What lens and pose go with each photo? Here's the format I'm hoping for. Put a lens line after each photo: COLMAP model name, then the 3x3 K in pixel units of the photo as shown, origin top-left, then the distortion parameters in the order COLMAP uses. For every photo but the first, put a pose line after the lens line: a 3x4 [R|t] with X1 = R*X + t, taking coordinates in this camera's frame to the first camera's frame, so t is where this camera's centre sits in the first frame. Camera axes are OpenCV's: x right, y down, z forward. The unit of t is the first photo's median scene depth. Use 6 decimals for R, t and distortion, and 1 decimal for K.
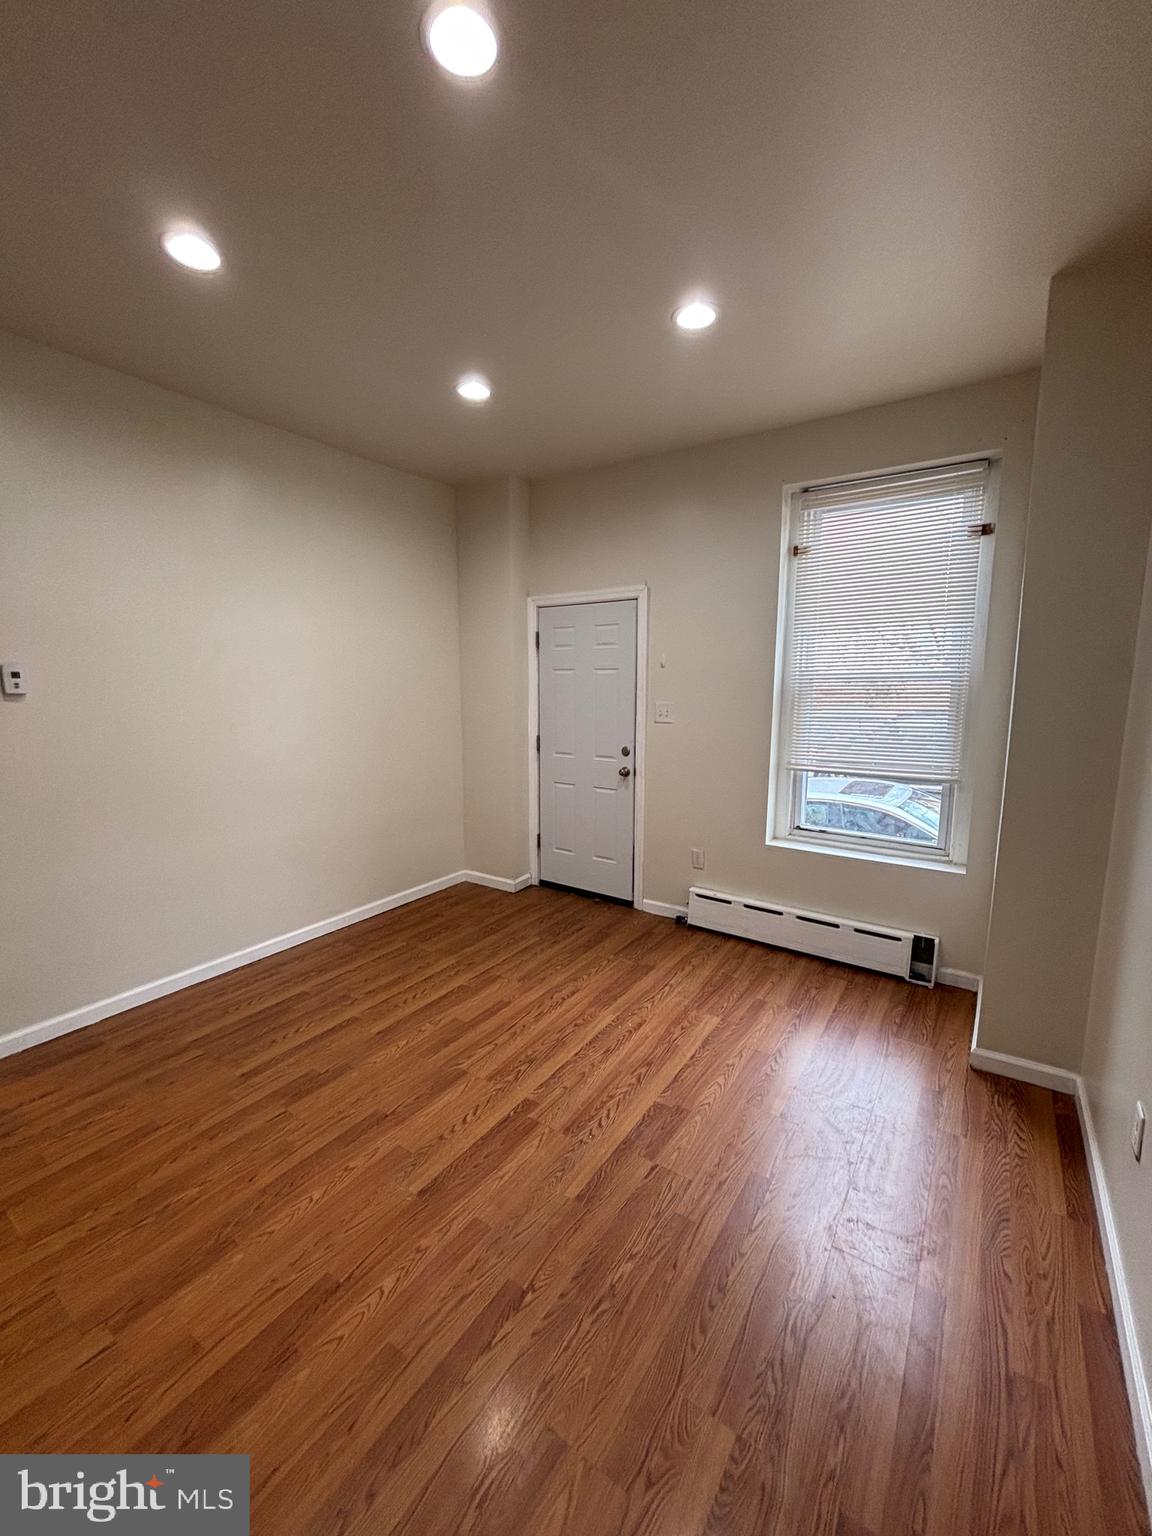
lens RADIAL K [[610.8, 0, 576.4], [0, 610.8, 771.6], [0, 0, 1]] dist [-0.022132, 0.001226]
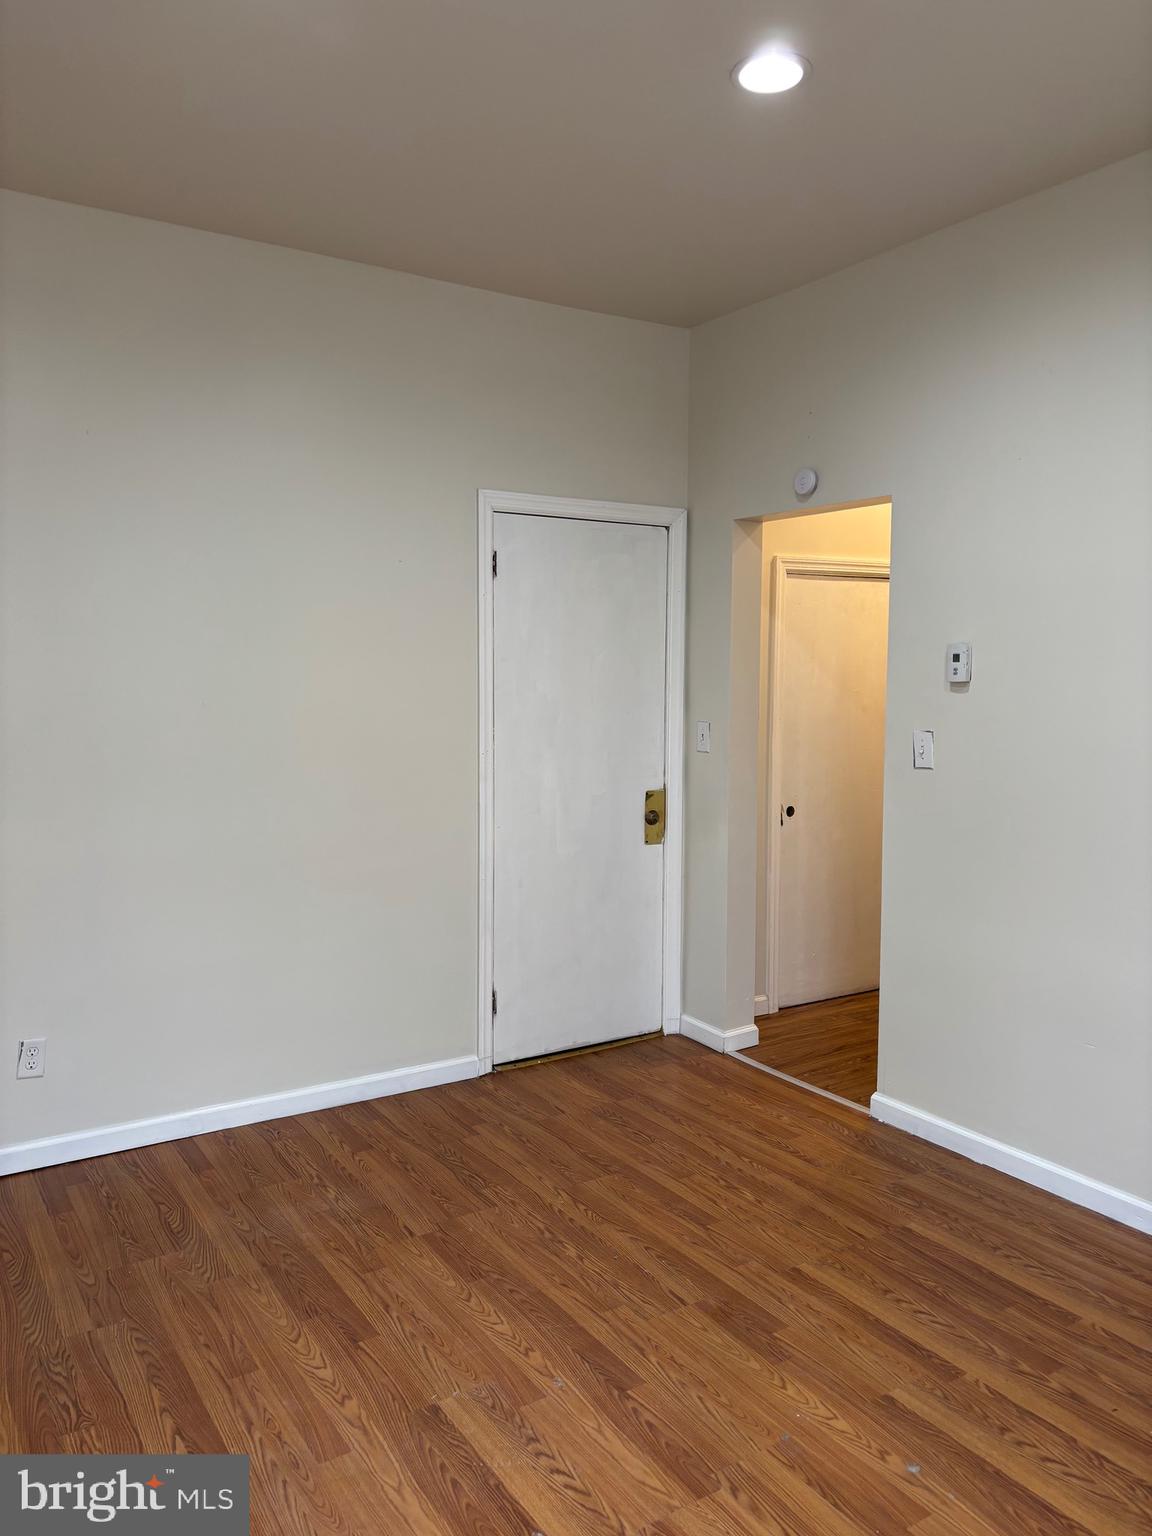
lens RADIAL K [[1160.1, 0, 575.8], [0, 1160.1, 766.0], [0, 0, 1]] dist [0.043285, -0.035359]
pose [[-0.401547, 0.069694, -0.913183, 0.728845], [-0.134600, 0.981782, 0.134116, -0.180233], [0.905893, 0.176769, -0.384851, 1.339127]]
